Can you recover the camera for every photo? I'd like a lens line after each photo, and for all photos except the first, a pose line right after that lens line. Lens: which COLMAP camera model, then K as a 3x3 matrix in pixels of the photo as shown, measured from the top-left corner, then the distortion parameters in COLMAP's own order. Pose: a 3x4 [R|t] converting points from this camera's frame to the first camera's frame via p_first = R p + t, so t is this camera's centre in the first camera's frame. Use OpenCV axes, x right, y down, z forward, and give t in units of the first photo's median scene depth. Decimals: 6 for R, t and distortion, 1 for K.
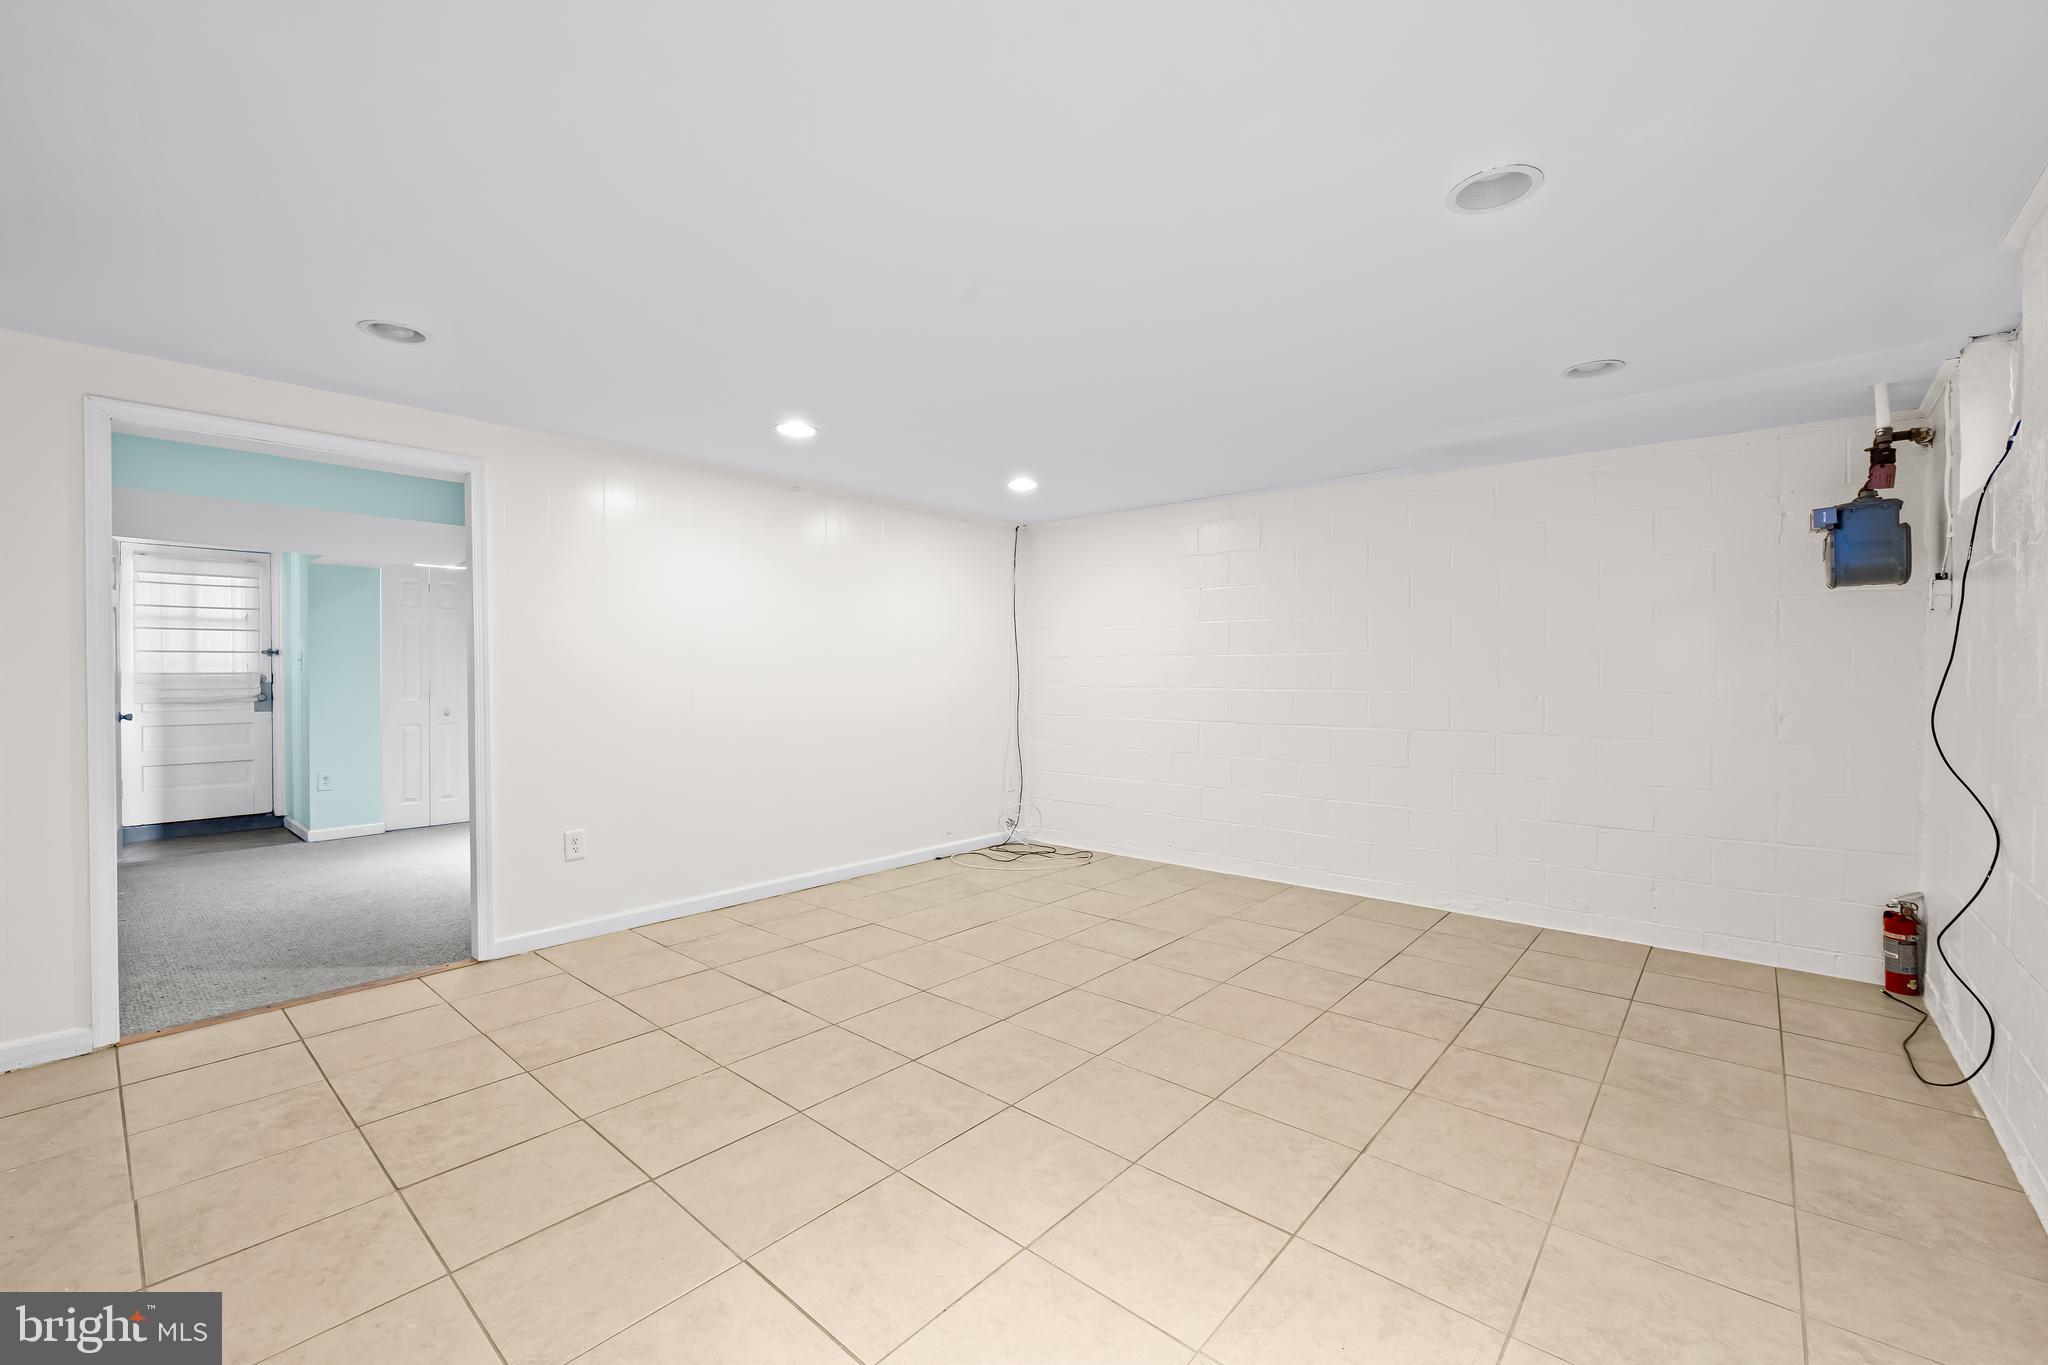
lens RADIAL K [[841.9, 0, 1023.7], [0, 841.9, 681.8], [0, 0, 1]] dist [-0.006729, 0.000924]
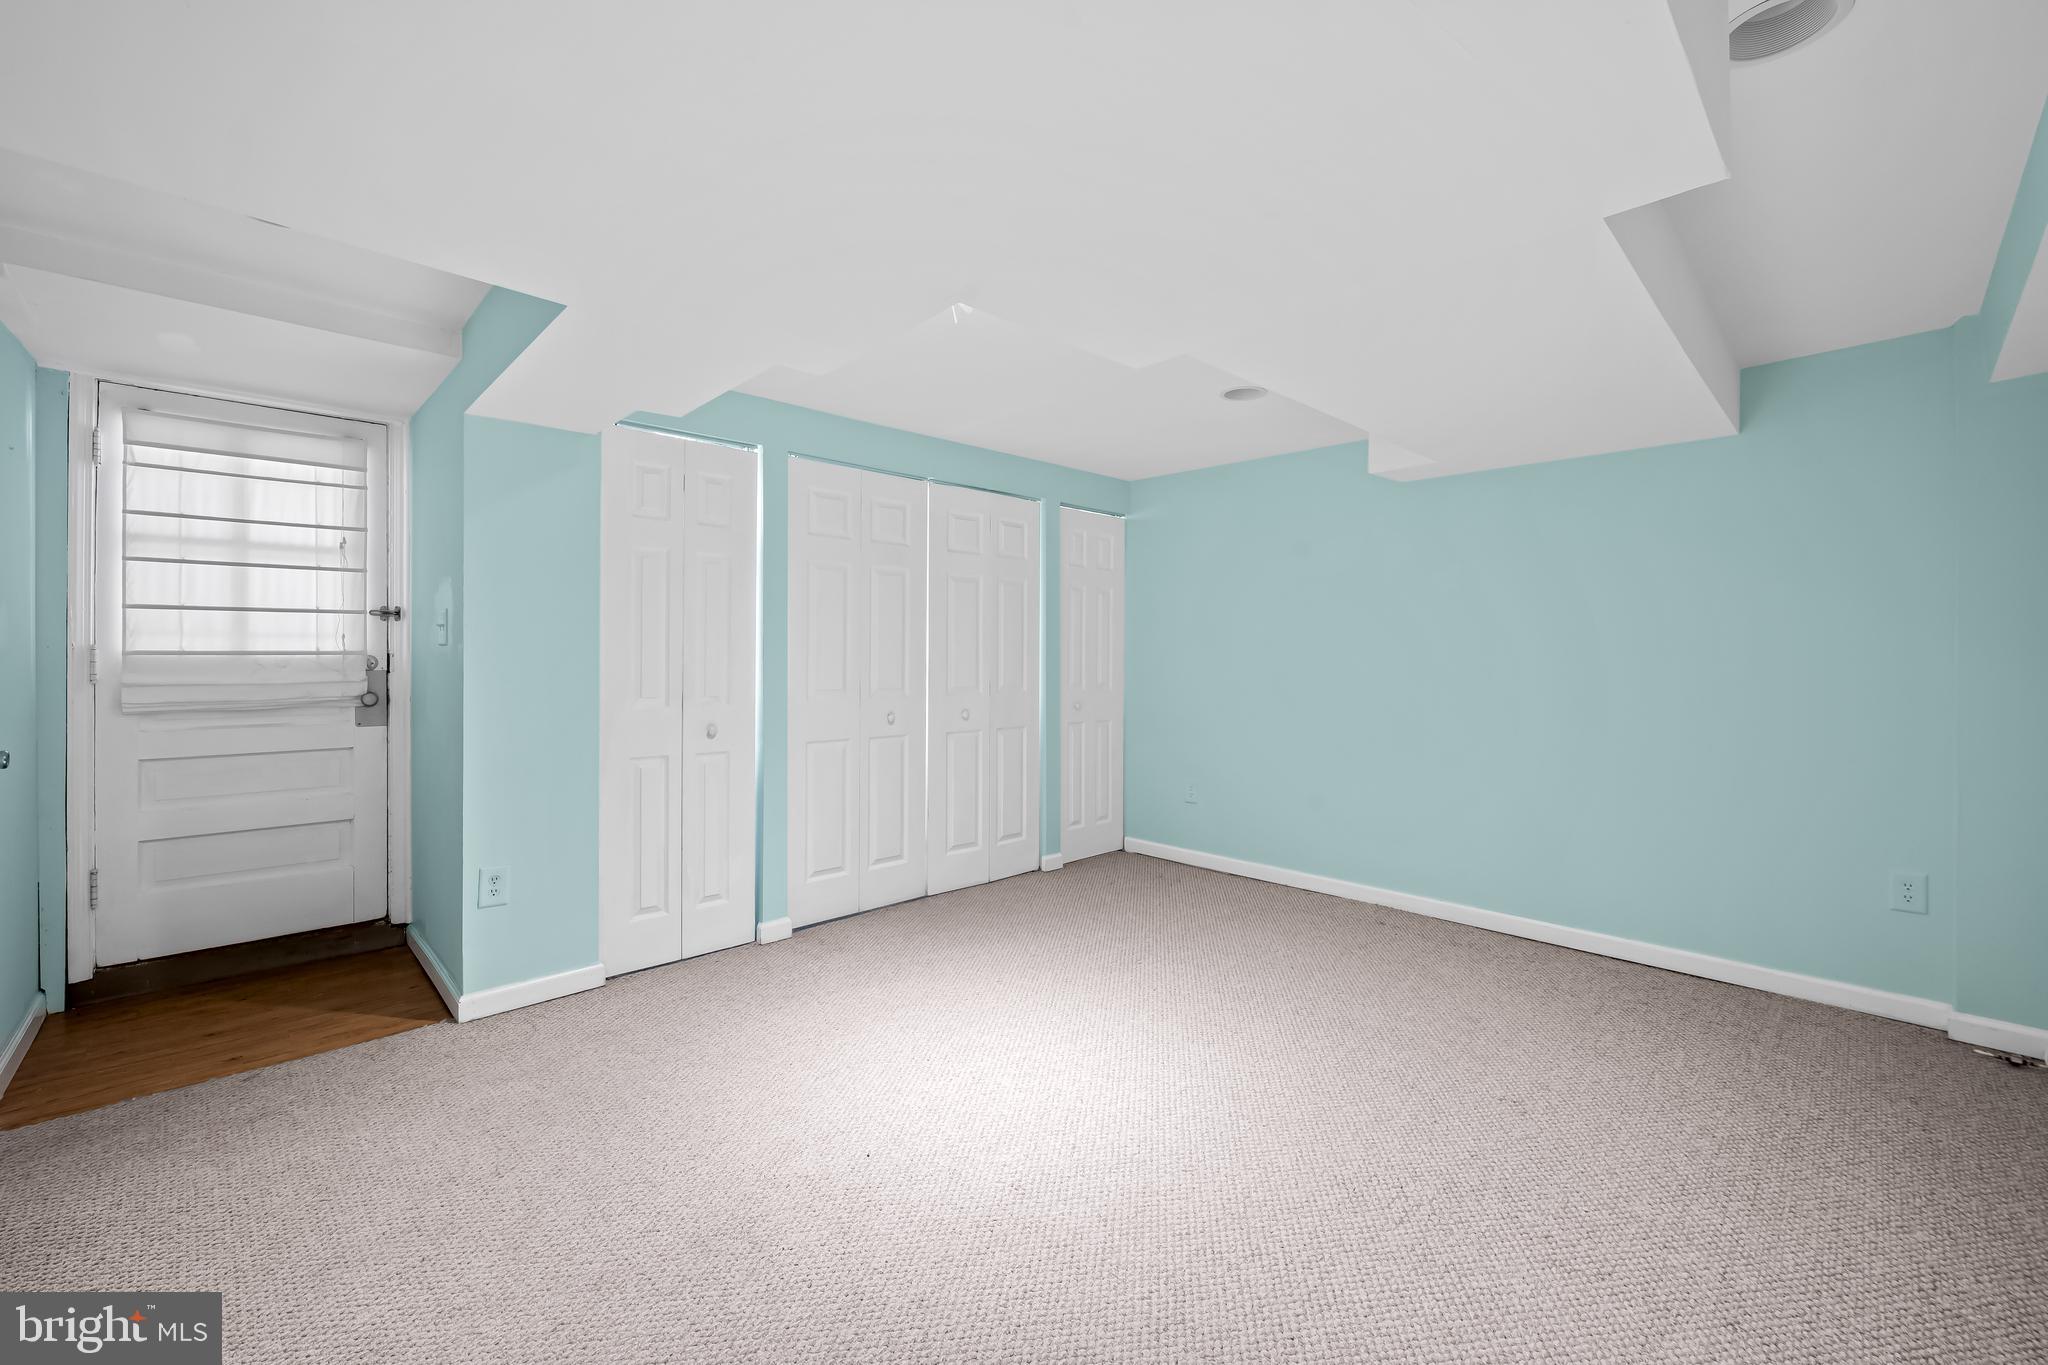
lens RADIAL K [[841.9, 0, 1025.5], [0, 841.9, 660.9], [0, 0, 1]] dist [-0.006729, 0.000924]
pose [[0.996502, 0.004009, -0.083475, -0.480530], [-0.004422, 0.999979, -0.004764, -0.004545], [0.083454, 0.005116, 0.996498, 0.538030]]
